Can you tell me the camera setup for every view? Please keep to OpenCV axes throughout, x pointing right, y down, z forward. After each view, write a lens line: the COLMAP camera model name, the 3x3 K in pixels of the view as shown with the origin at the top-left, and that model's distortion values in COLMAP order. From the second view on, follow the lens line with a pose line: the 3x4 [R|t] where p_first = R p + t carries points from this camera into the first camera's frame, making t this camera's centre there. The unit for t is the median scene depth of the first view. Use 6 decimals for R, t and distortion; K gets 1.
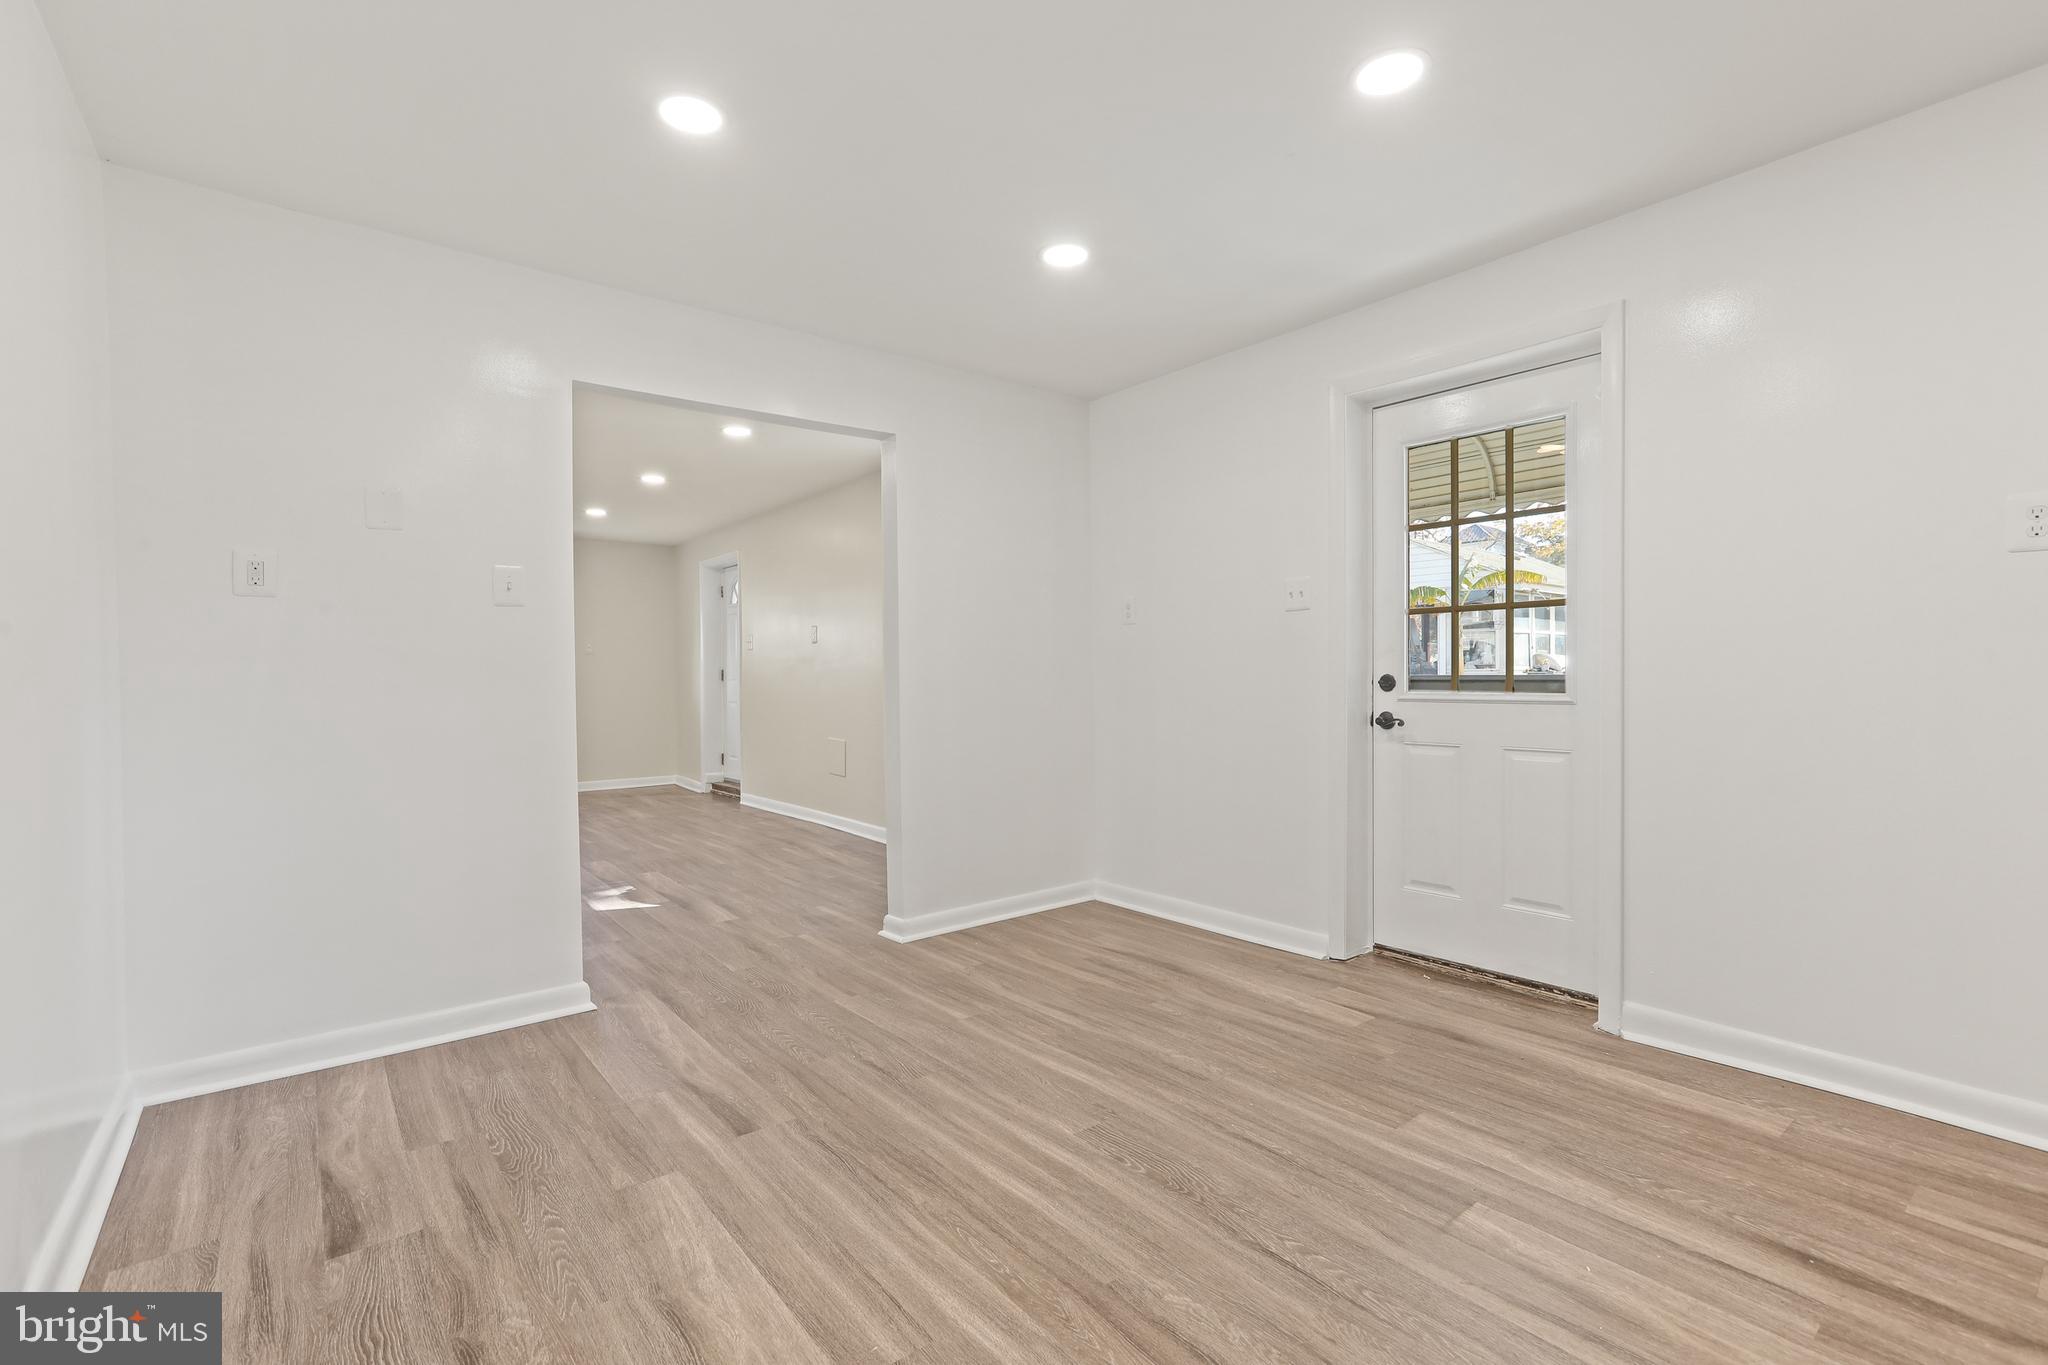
lens RADIAL K [[927.9, 0, 1035.1], [0, 927.9, 677.9], [0, 0, 1]] dist [-0.014865, 0.015961]
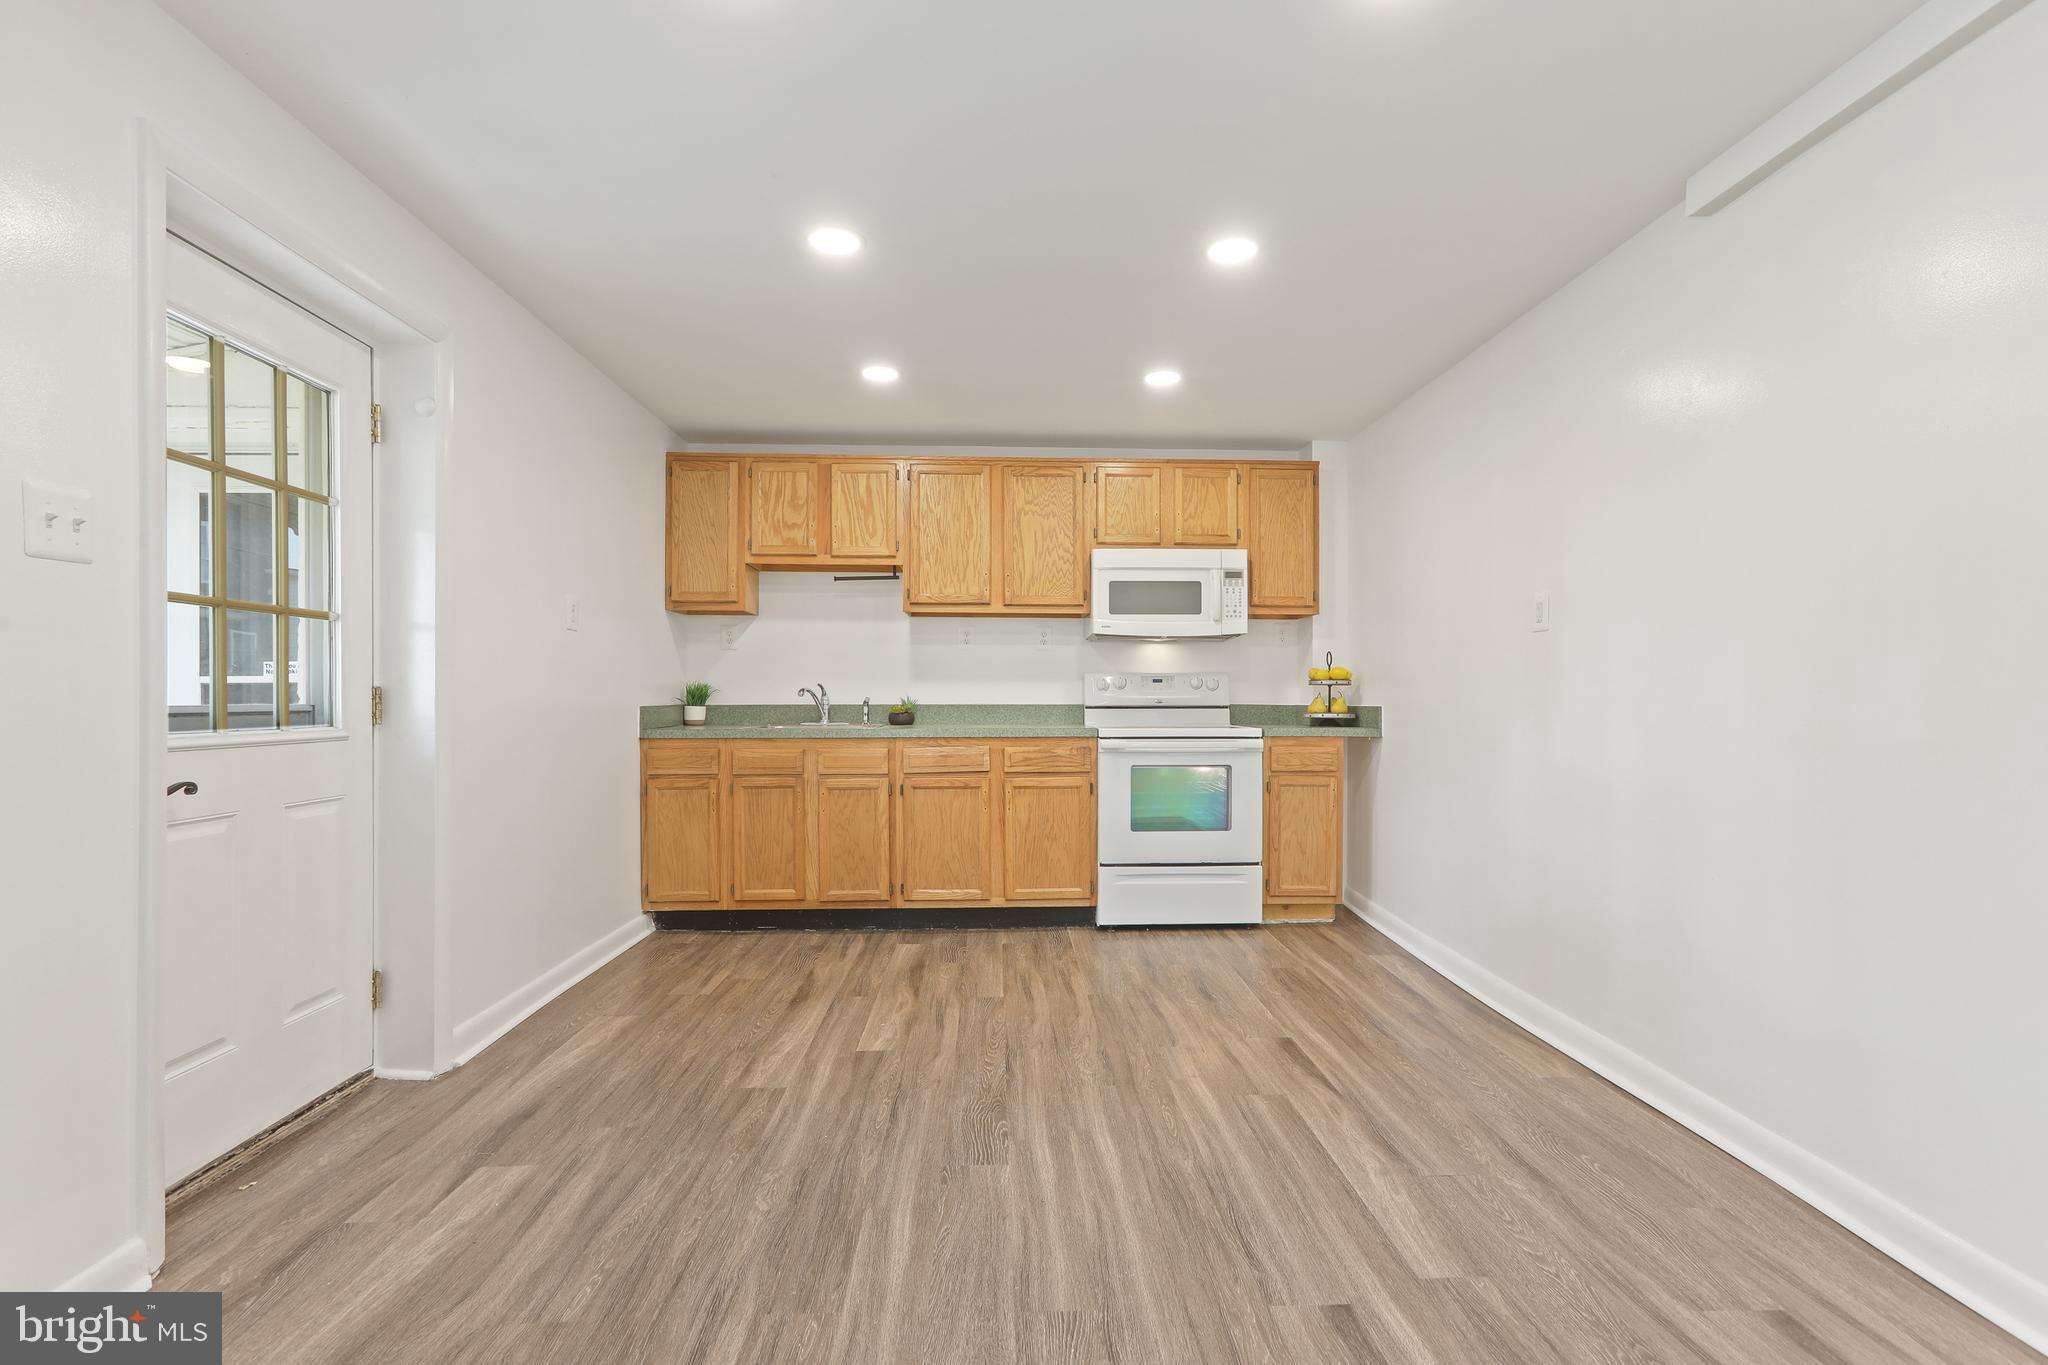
lens RADIAL K [[926.5, 0, 1027.7], [0, 926.5, 698.1], [0, 0, 1]] dist [-0.015957, 0.016804]
pose [[-0.800599, 0.006421, 0.599166, -0.510585], [0.007873, 0.999969, -0.000196, -0.005396], [-0.599148, 0.004561, -0.800625, 1.587782]]
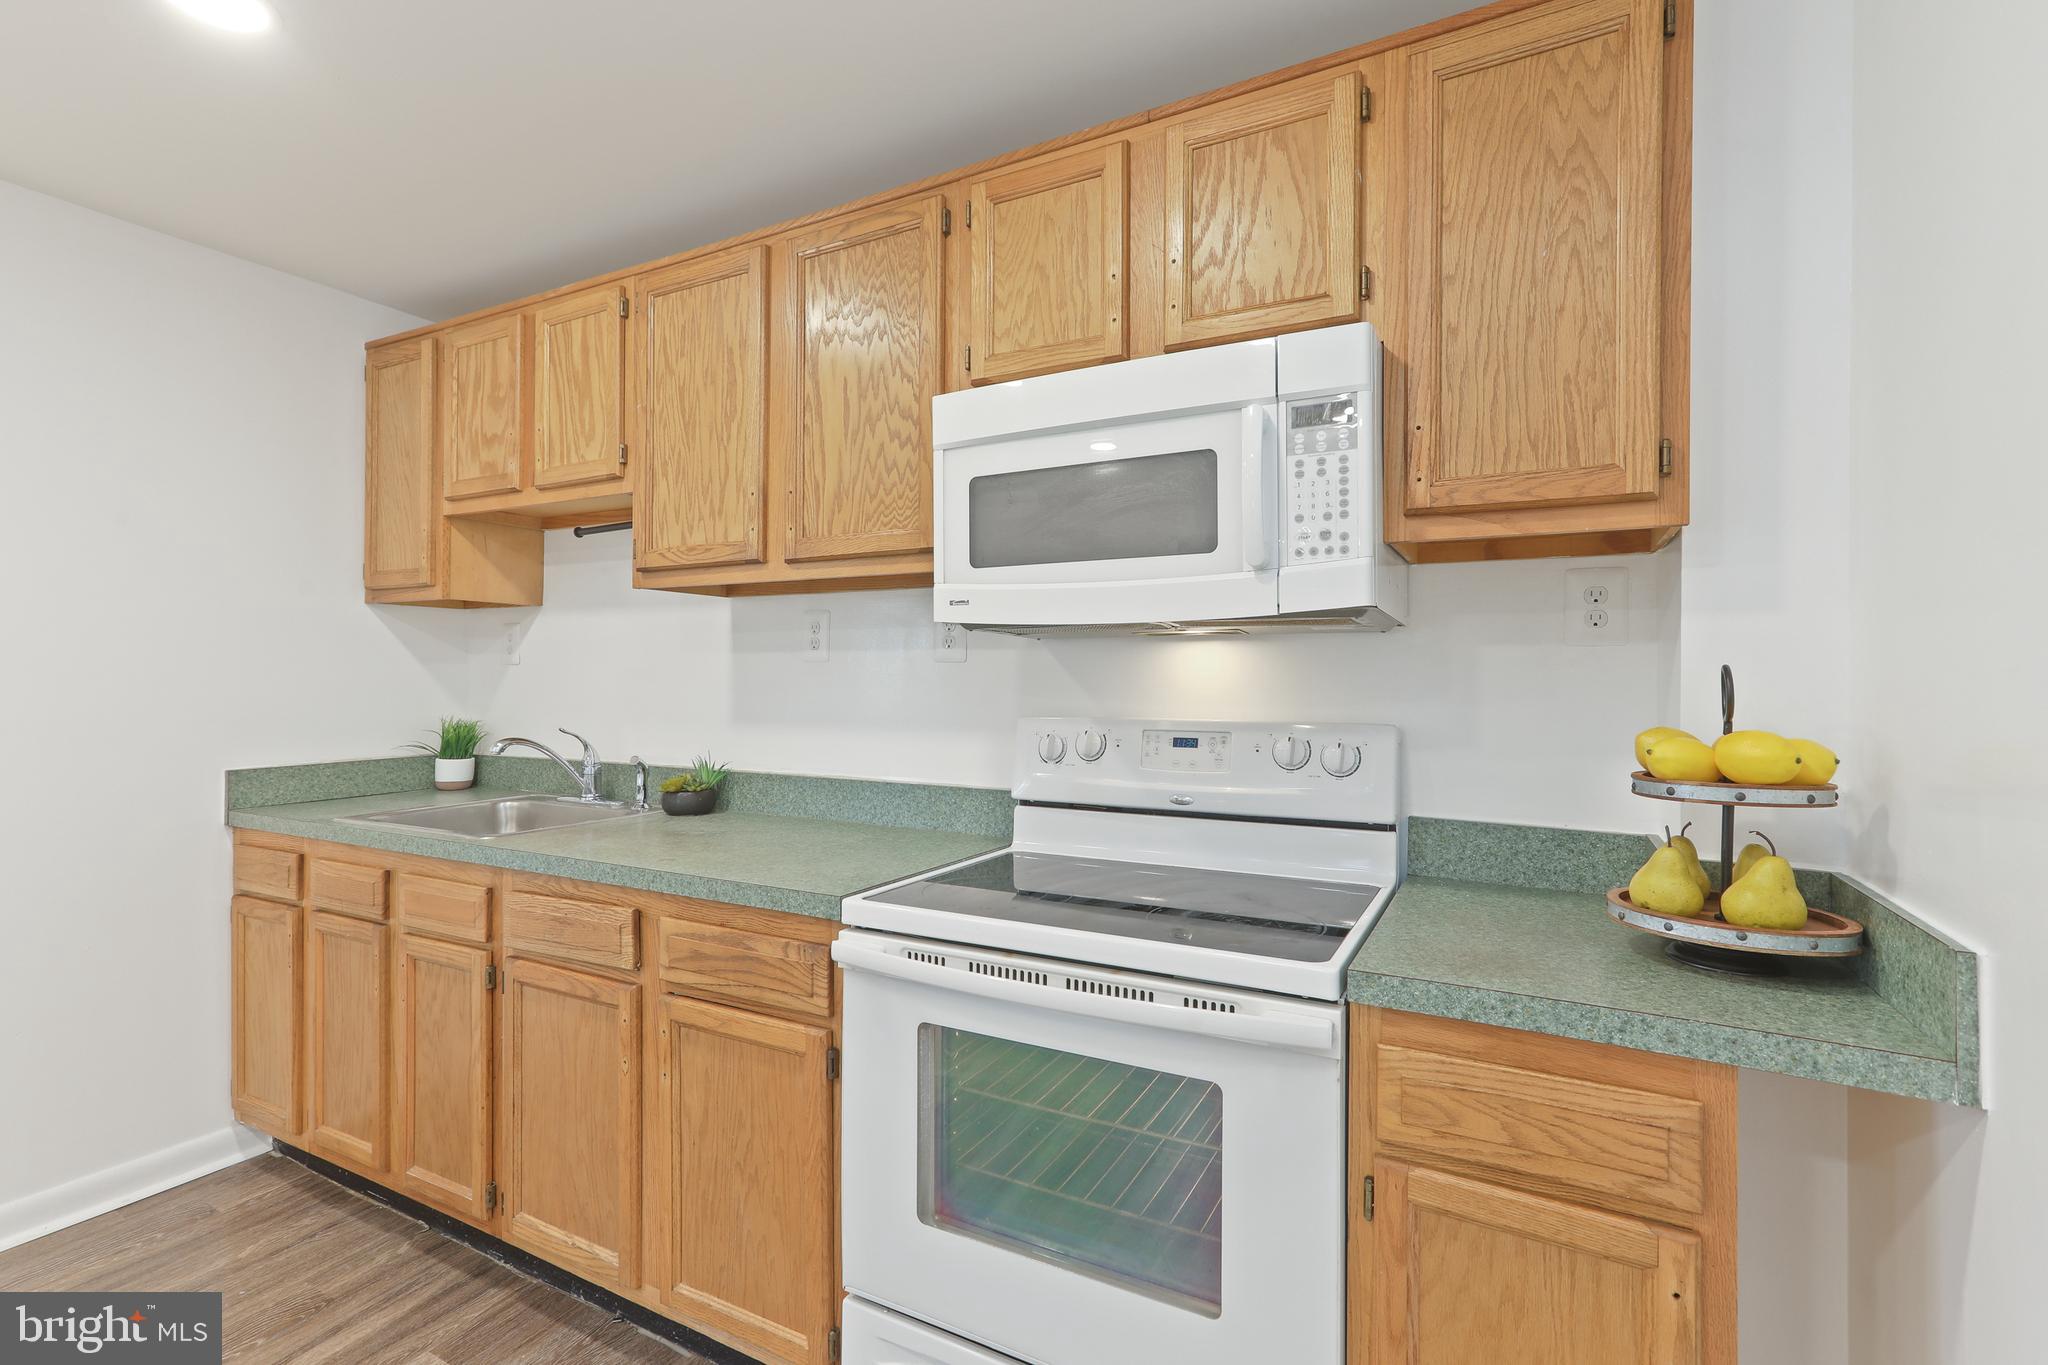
lens RADIAL K [[927.9, 0, 1035.1], [0, 927.9, 677.9], [0, 0, 1]] dist [-0.014865, 0.015961]
pose [[-0.385431, 0.007006, 0.922710, -0.178351], [0.002367, 0.999975, -0.006604, -0.087431], [-0.922734, -0.000361, -0.385438, 0.224727]]
